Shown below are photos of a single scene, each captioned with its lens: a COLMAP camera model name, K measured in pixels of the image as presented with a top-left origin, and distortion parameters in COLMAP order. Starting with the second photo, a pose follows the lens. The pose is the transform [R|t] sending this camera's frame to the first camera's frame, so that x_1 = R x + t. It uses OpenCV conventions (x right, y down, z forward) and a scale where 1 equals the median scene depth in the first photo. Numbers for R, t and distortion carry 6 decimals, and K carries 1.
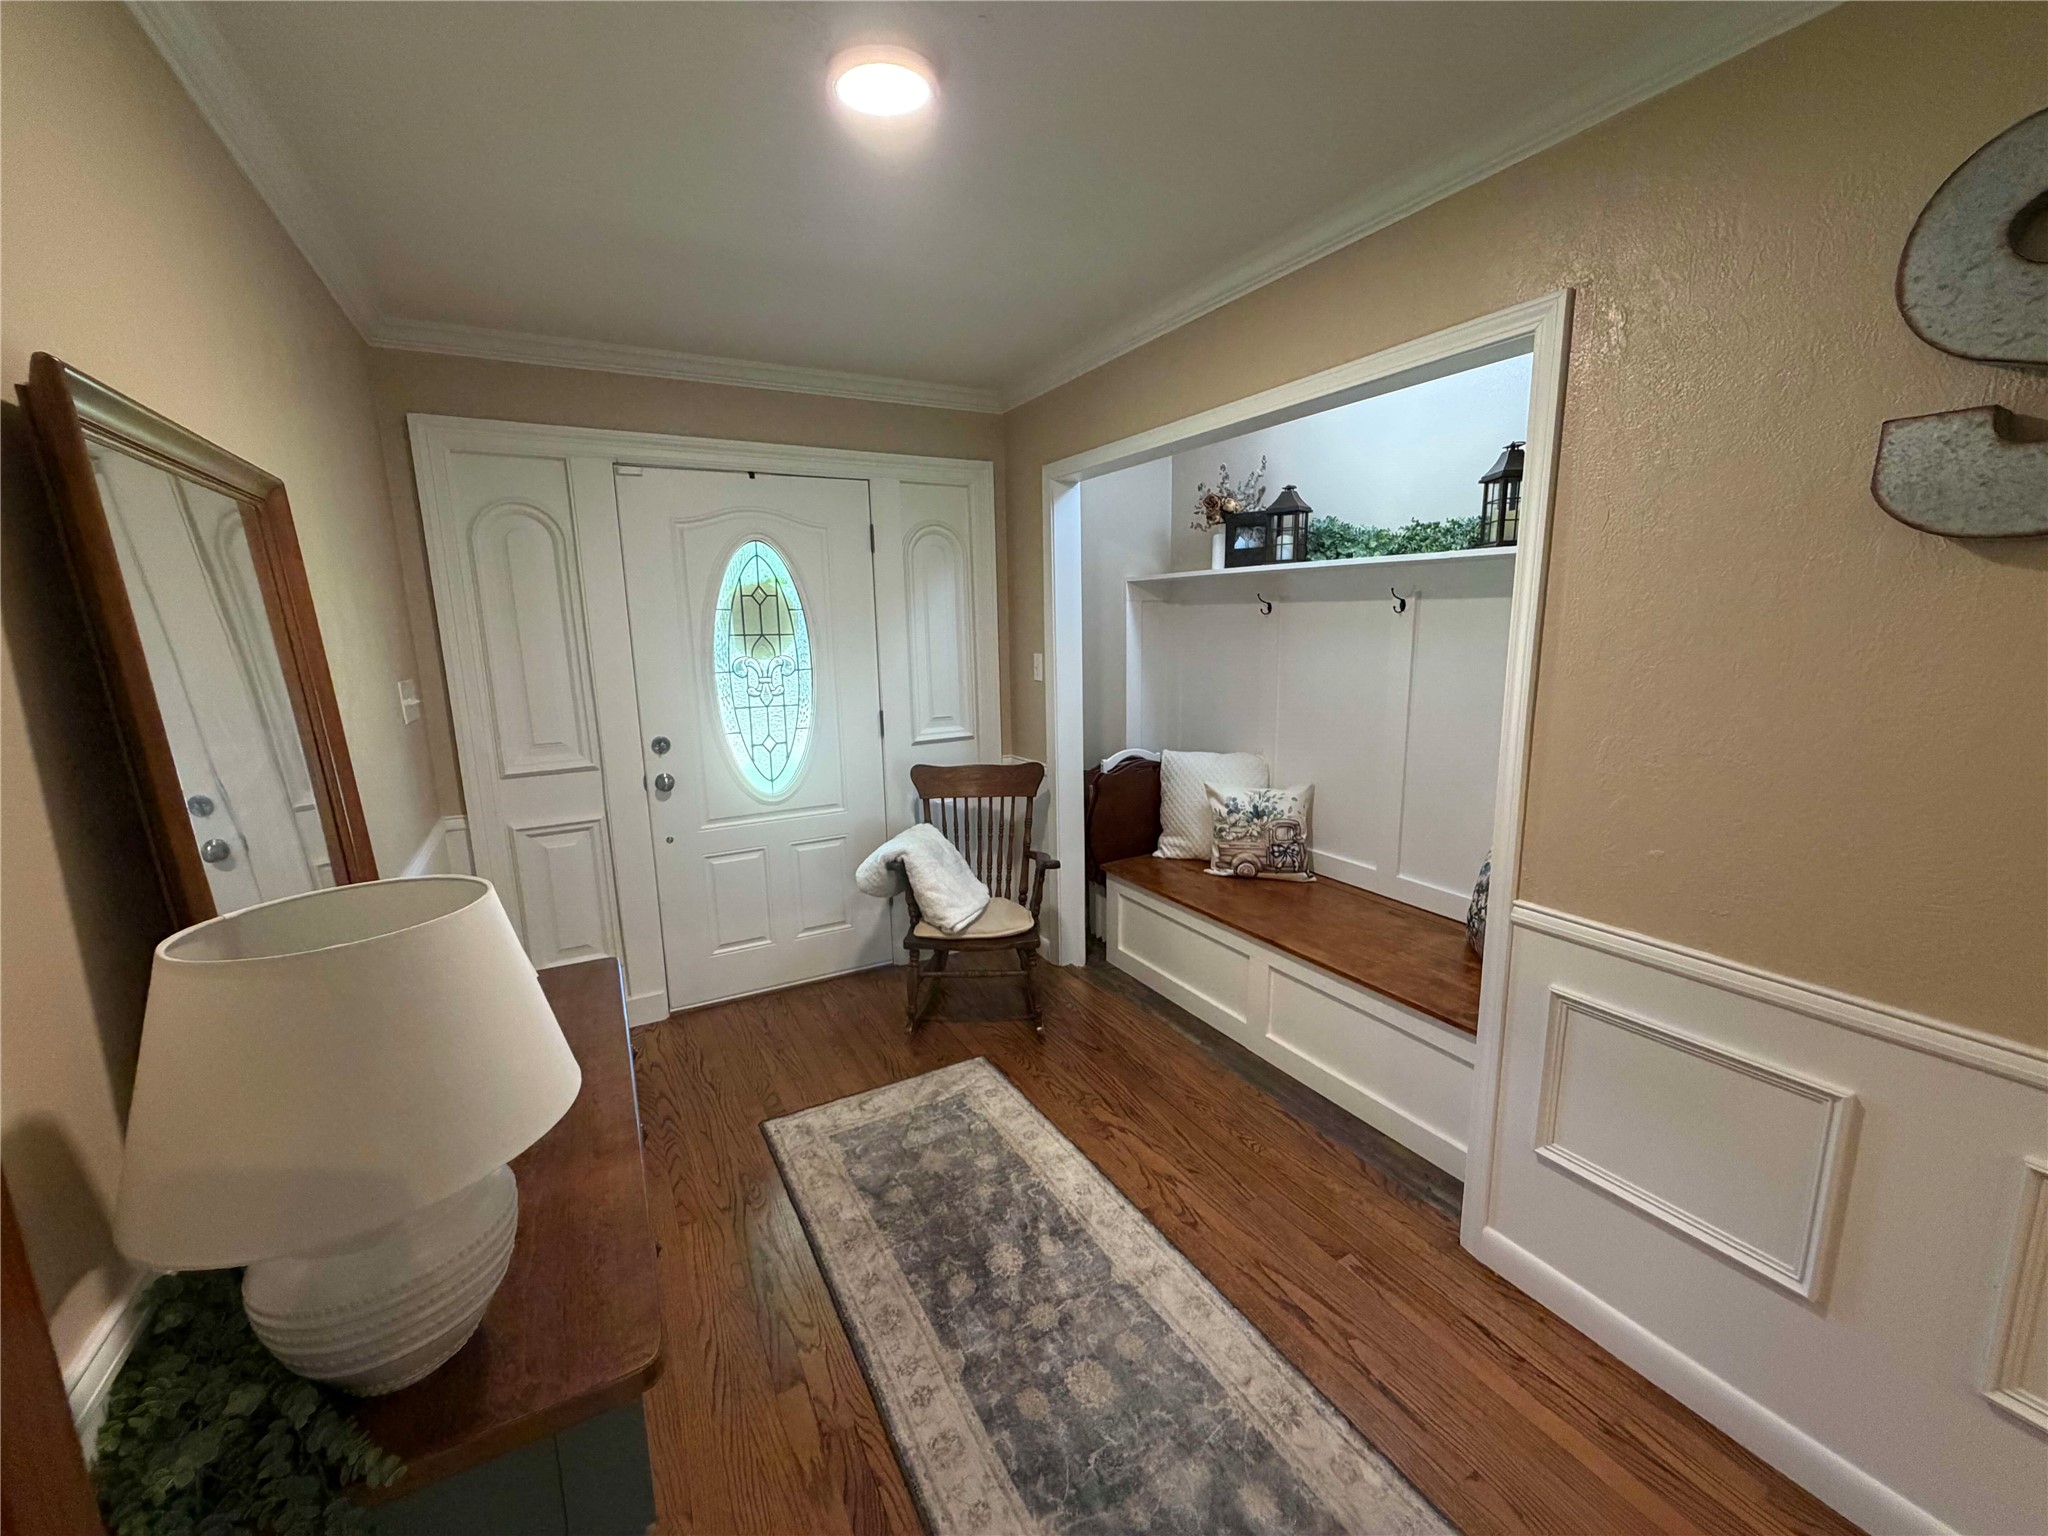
lens RADIAL K [[813.8, 0, 1020.5], [0, 813.8, 767.2], [0, 0, 1]] dist [-0.000049, 0.000205]
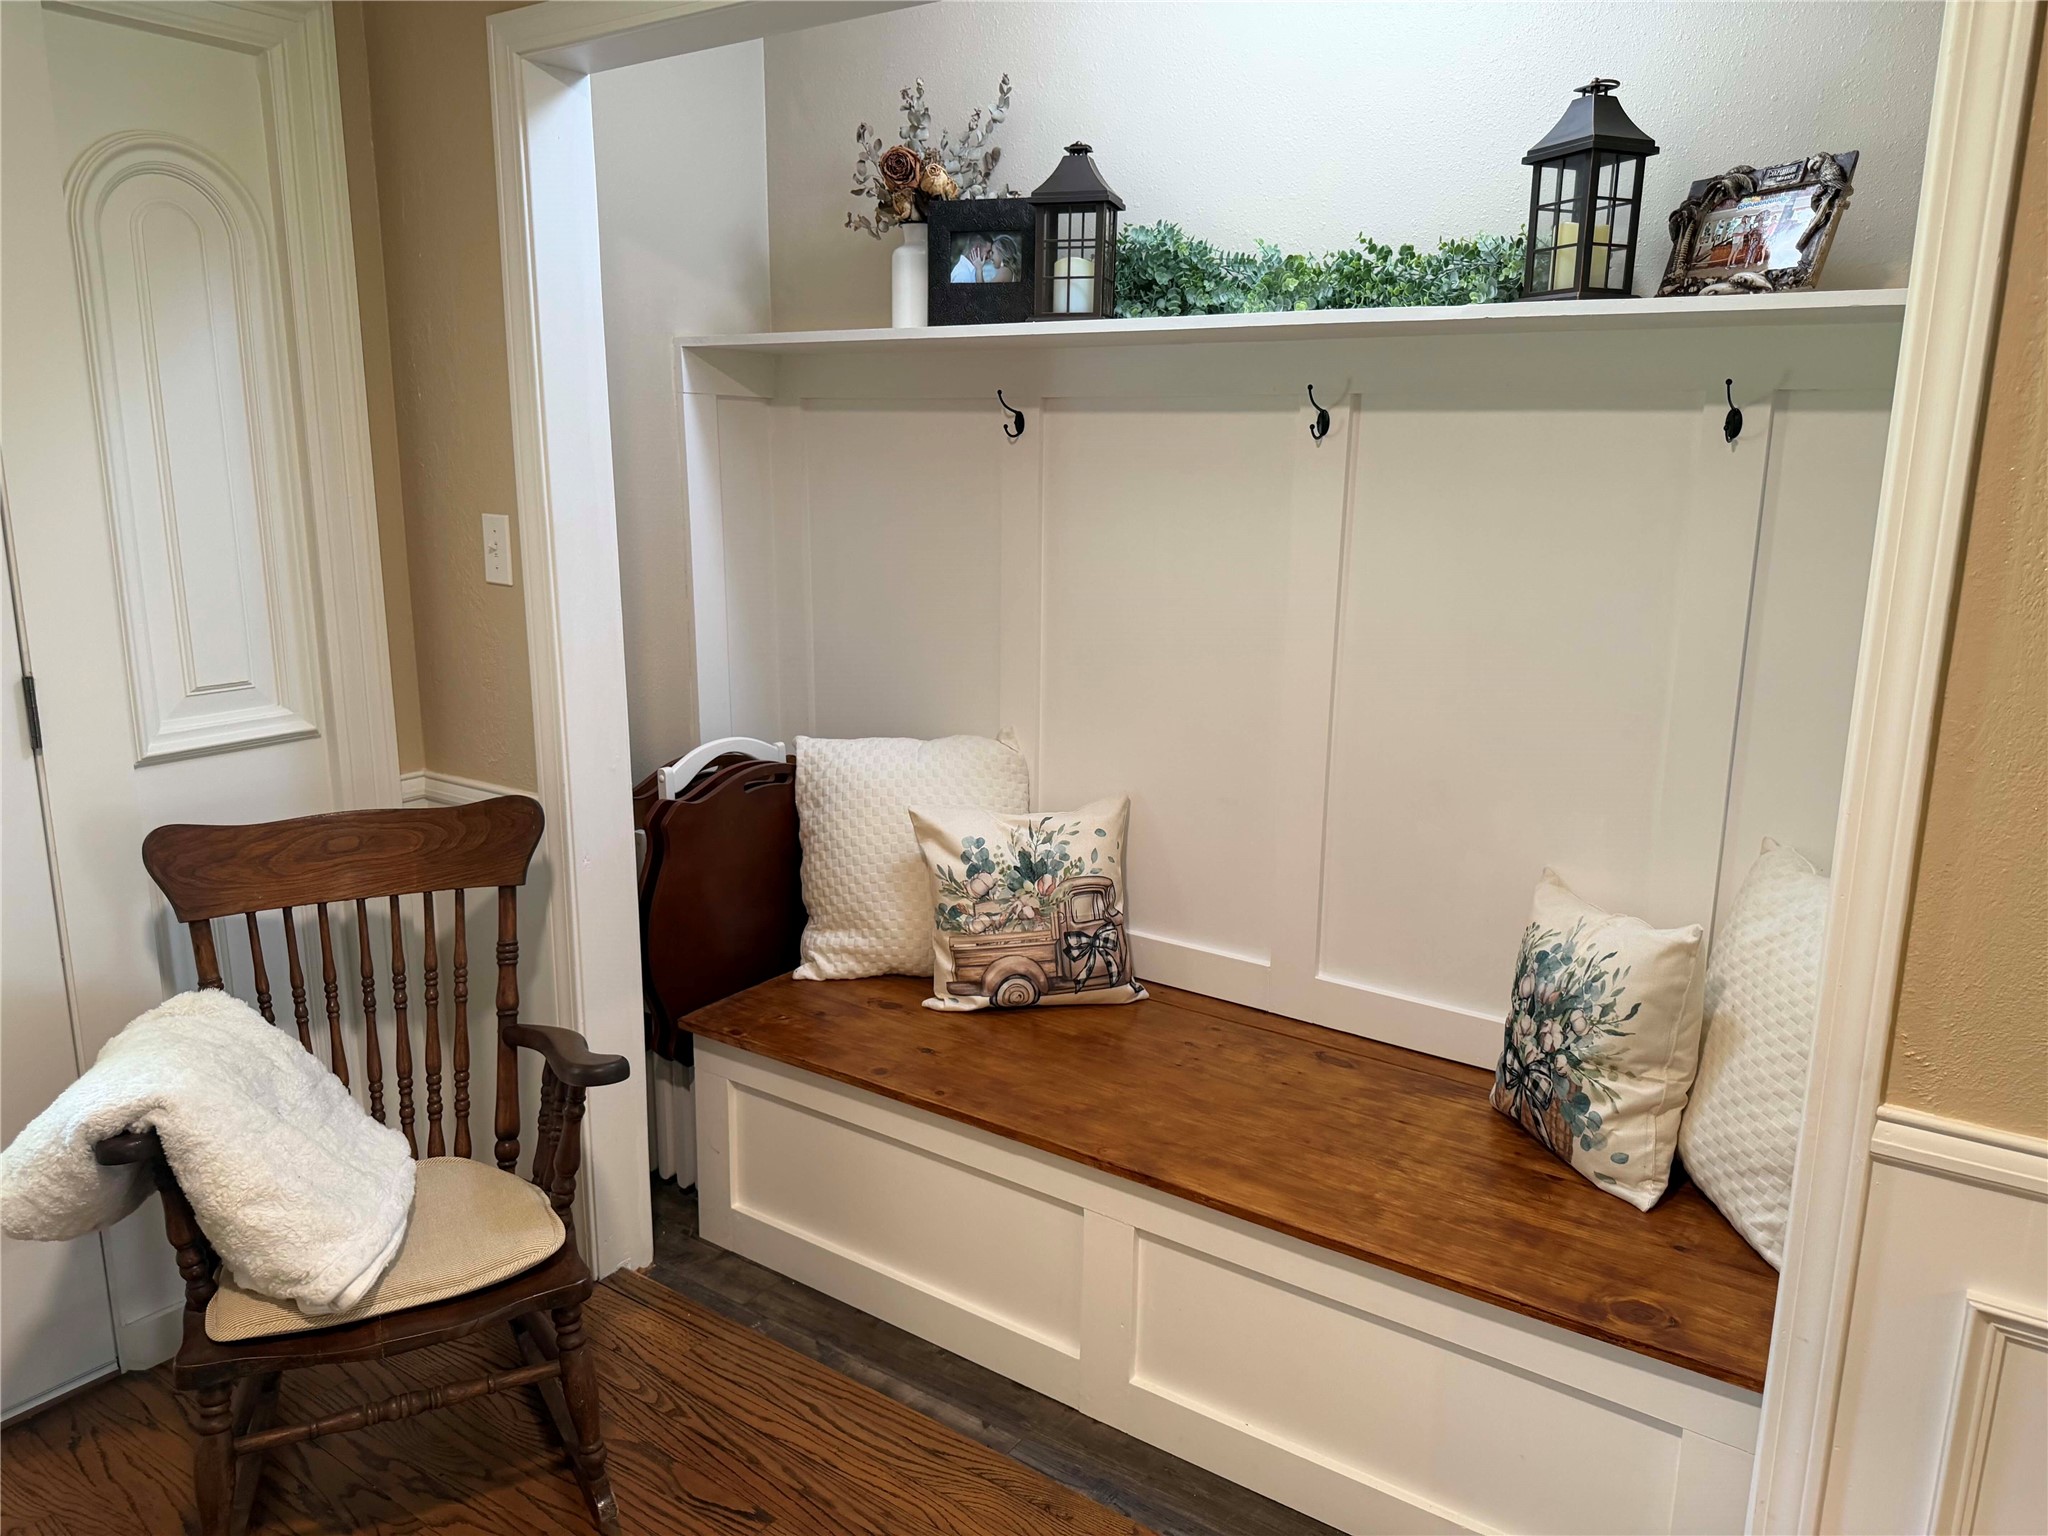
lens RADIAL K [[1453.0, 0, 1023.4], [0, 1453.0, 762.5], [0, 0, 1]] dist [0.096836, -0.132391]
pose [[0.898372, -0.064366, 0.434494, -0.071485], [0.050494, 0.997781, 0.043409, -0.041821], [-0.436324, -0.017058, 0.899628, 0.274174]]
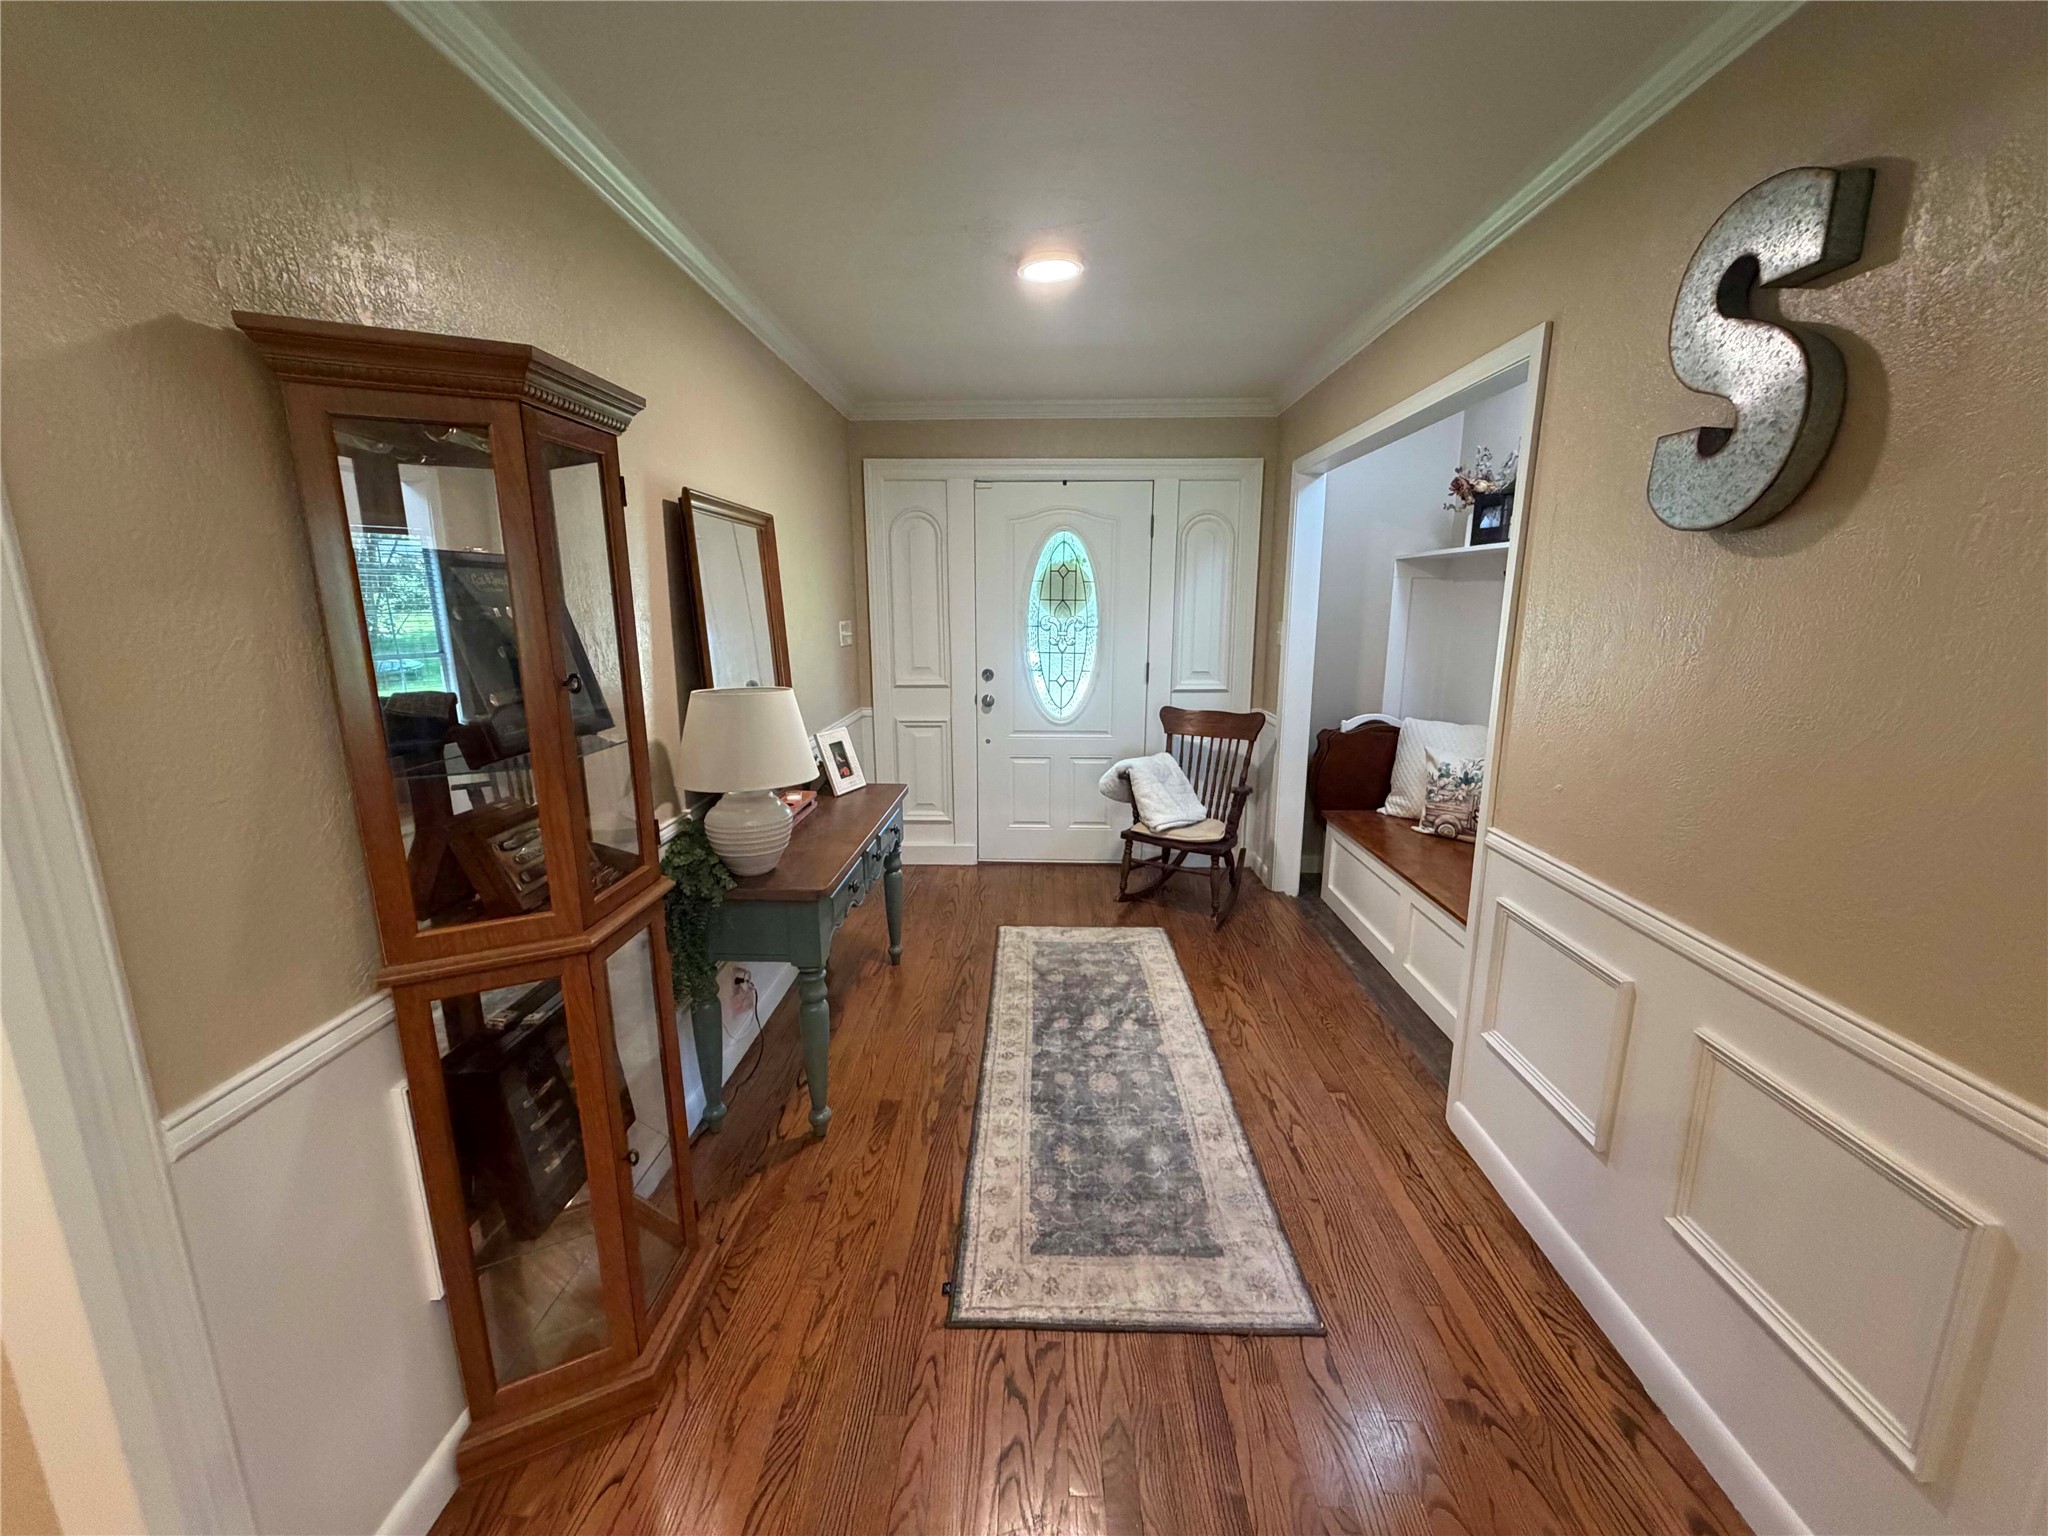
lens RADIAL K [[813.8, 0, 1020.5], [0, 813.8, 767.2], [0, 0, 1]] dist [-0.000049, 0.000205]
pose [[0.861742, 0.122616, -0.492307, 0.328305], [-0.108318, 0.992447, 0.057582, 0.045048], [0.495650, 0.003705, 0.868515, -0.220167]]
